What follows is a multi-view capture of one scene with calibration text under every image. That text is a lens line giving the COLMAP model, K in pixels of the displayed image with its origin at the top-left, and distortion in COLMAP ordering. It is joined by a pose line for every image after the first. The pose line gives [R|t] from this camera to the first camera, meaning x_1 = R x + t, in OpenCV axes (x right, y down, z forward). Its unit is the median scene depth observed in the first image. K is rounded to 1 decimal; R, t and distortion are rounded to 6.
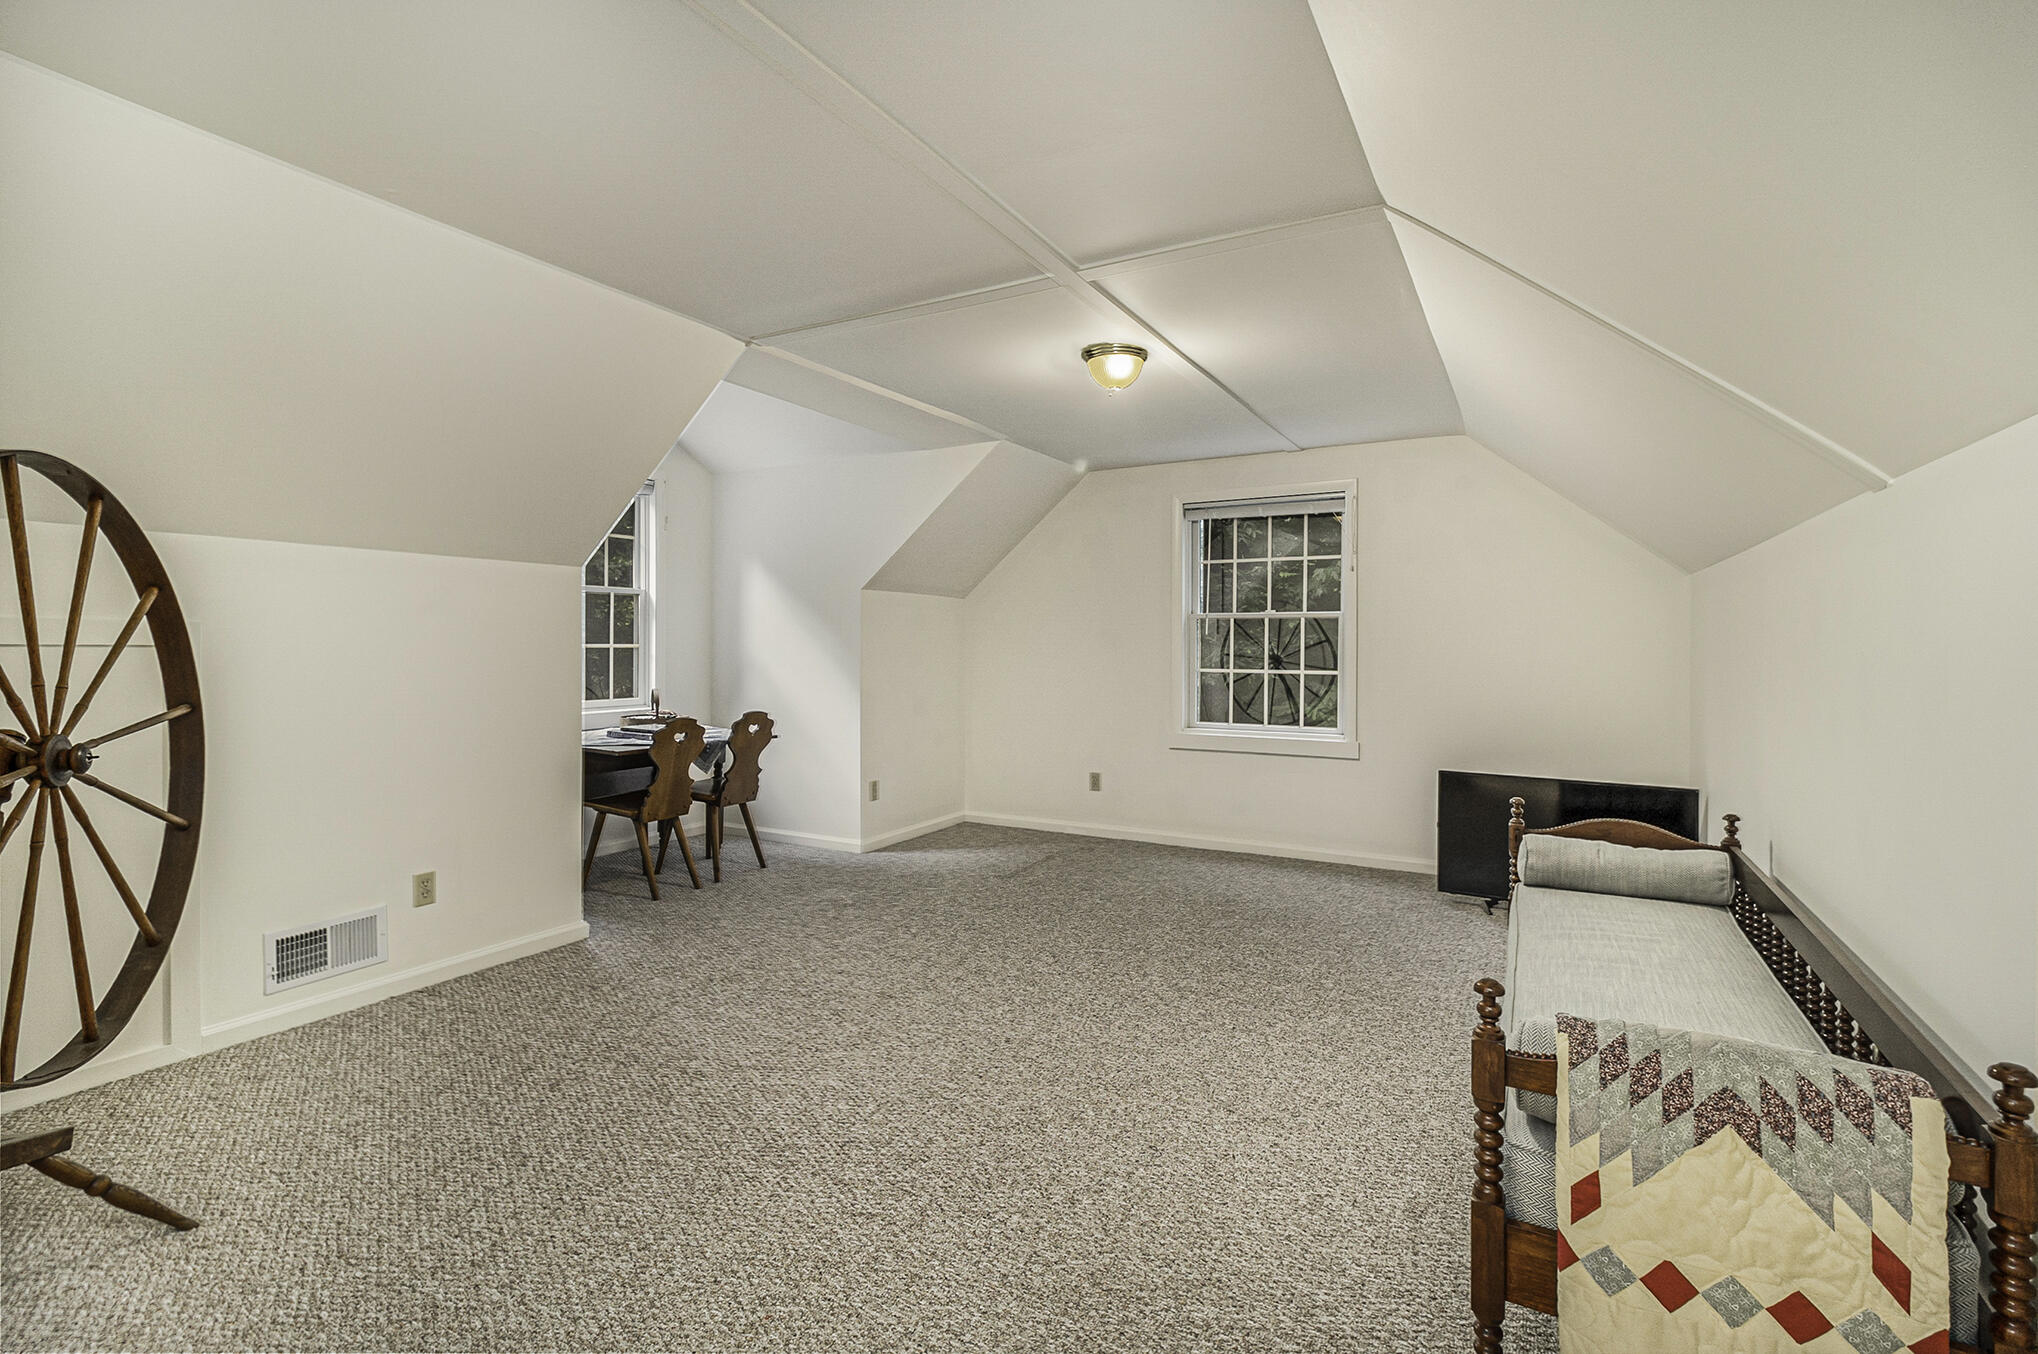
lens RADIAL K [[942.7, 0, 1013.8], [0, 942.7, 645.6], [0, 0, 1]] dist [0.004112, 0.000741]
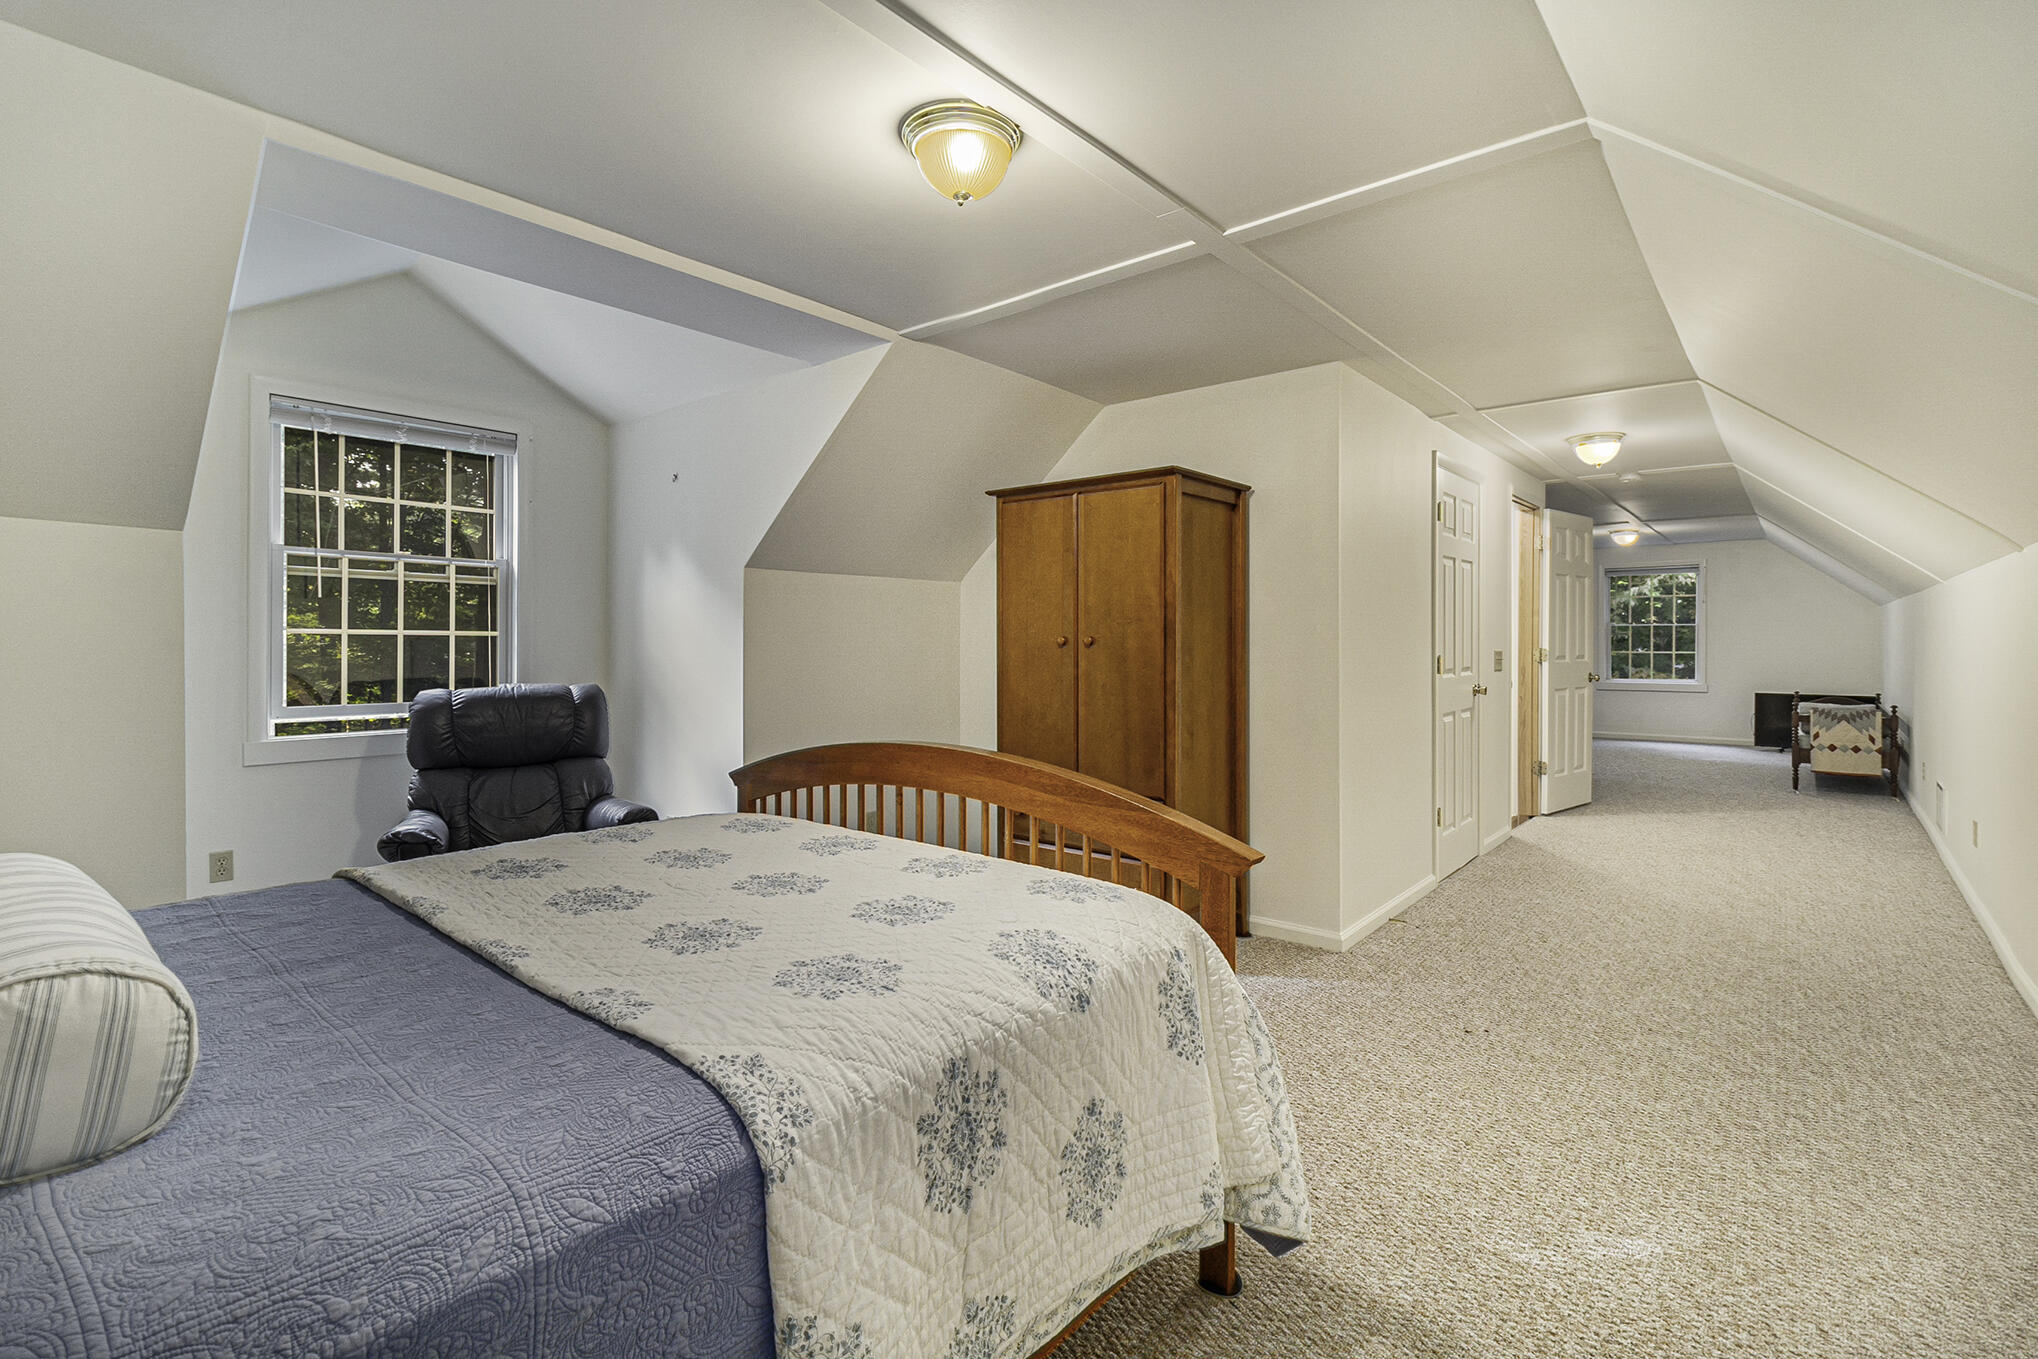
lens RADIAL K [[942.7, 0, 1013.8], [0, 942.7, 648.1], [0, 0, 1]] dist [0.004112, 0.000741]
pose [[0.982709, -0.007152, -0.185020, -0.806653], [0.007691, 0.999968, 0.002196, 0.003216], [0.184999, -0.003581, 0.982732, -1.435633]]
